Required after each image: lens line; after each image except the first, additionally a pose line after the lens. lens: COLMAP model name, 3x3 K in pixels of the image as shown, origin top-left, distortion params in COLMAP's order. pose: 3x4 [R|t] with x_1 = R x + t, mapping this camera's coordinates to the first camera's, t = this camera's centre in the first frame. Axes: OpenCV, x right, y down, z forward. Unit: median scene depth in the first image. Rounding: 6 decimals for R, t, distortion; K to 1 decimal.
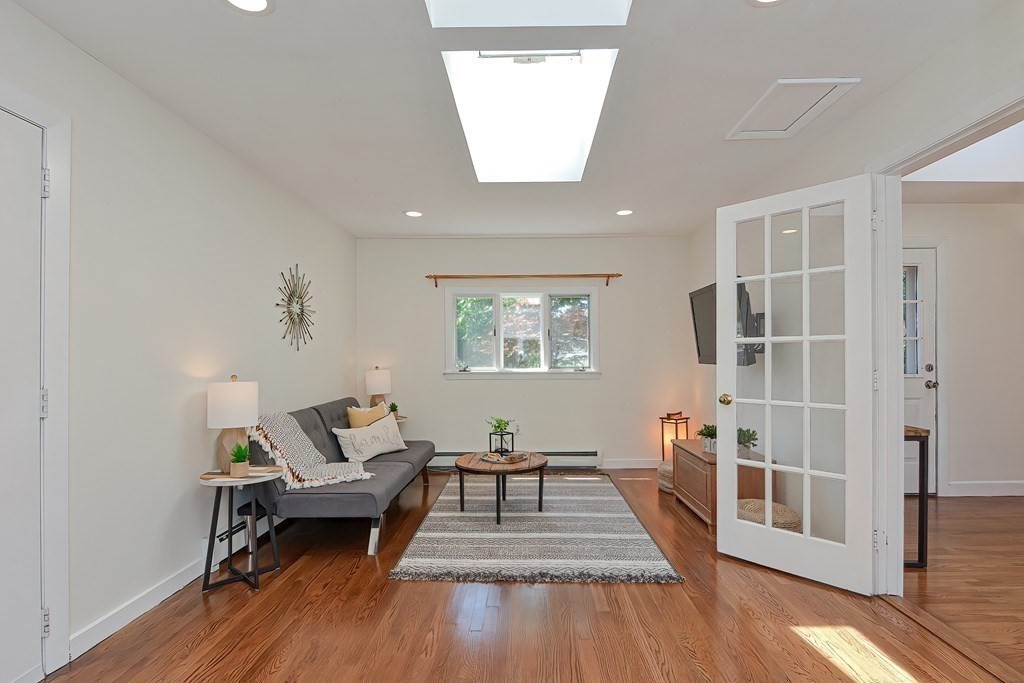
lens RADIAL K [[496.8, 0, 518.1], [0, 496.8, 349.9], [0, 0, 1]] dist [-0.000181, -0.006132]
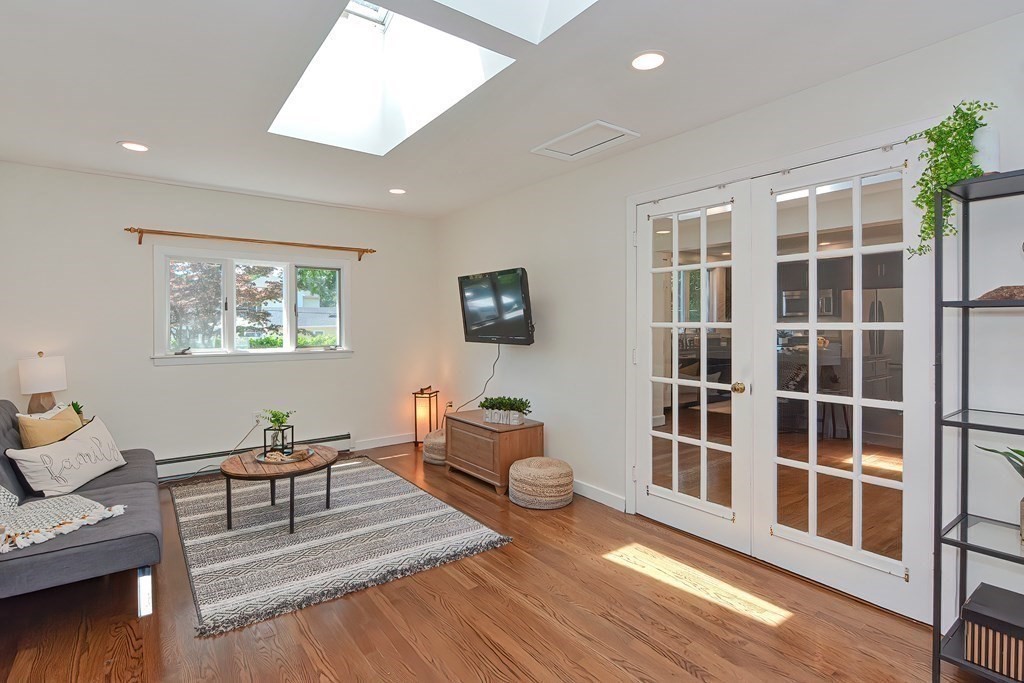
lens RADIAL K [[496.8, 0, 510.0], [0, 496.8, 320.4], [0, 0, 1]] dist [-0.000181, -0.006132]
pose [[0.796961, 0.007711, 0.603982, -0.244563], [-0.008236, 0.999964, -0.001899, -0.019841], [-0.603975, -0.003461, 0.796996, 0.078195]]
